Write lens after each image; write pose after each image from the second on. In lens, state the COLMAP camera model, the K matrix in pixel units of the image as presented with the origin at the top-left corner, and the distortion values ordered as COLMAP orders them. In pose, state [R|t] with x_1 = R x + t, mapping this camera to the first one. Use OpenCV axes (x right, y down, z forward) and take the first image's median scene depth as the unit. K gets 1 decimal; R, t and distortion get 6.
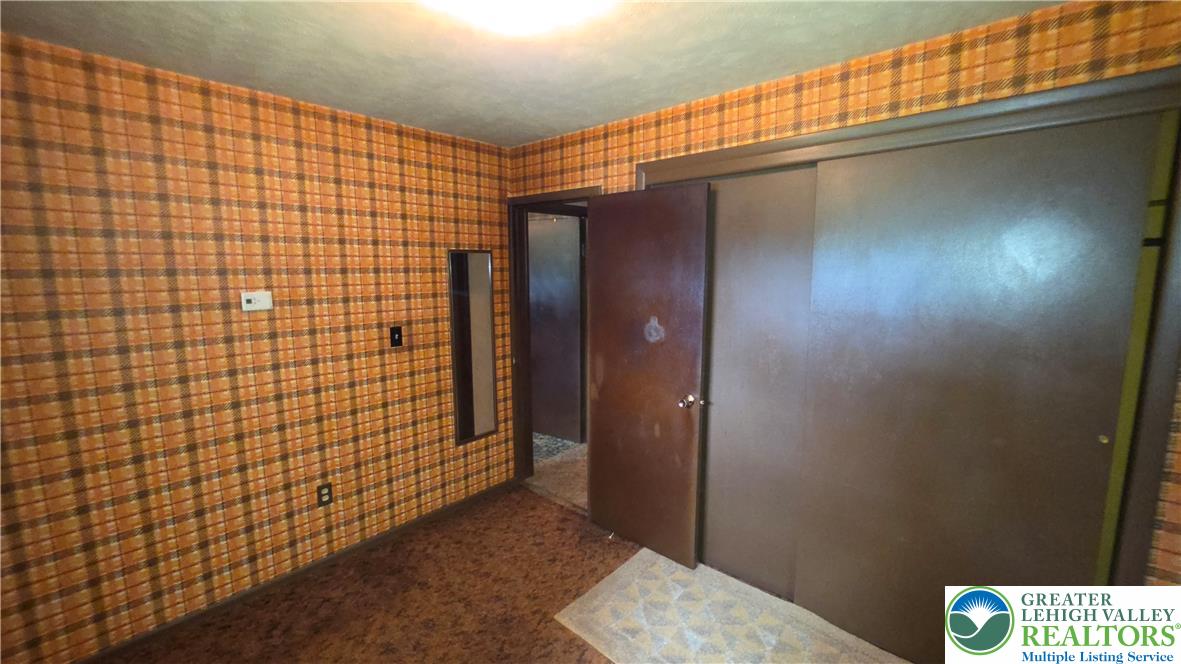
lens RADIAL K [[473.0, 0, 587.2], [0, 473.0, 325.6], [0, 0, 1]] dist [-0.004538, -0.000428]
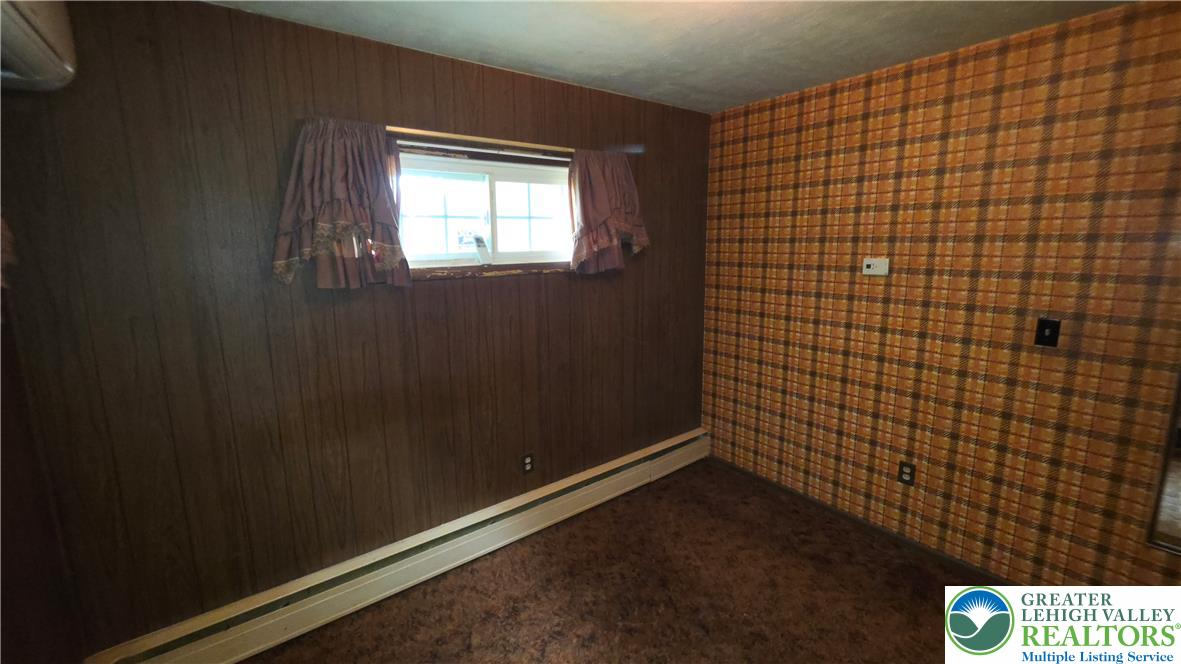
lens RADIAL K [[468.5, 0, 590.4], [0, 468.5, 320.1], [0, 0, 1]] dist [-0.008351, -0.000106]
pose [[-0.177404, 0.170731, -0.969215, 0.427783], [-0.106855, 0.975673, 0.191427, -0.059721], [0.978320, 0.137526, -0.154845, 0.475793]]
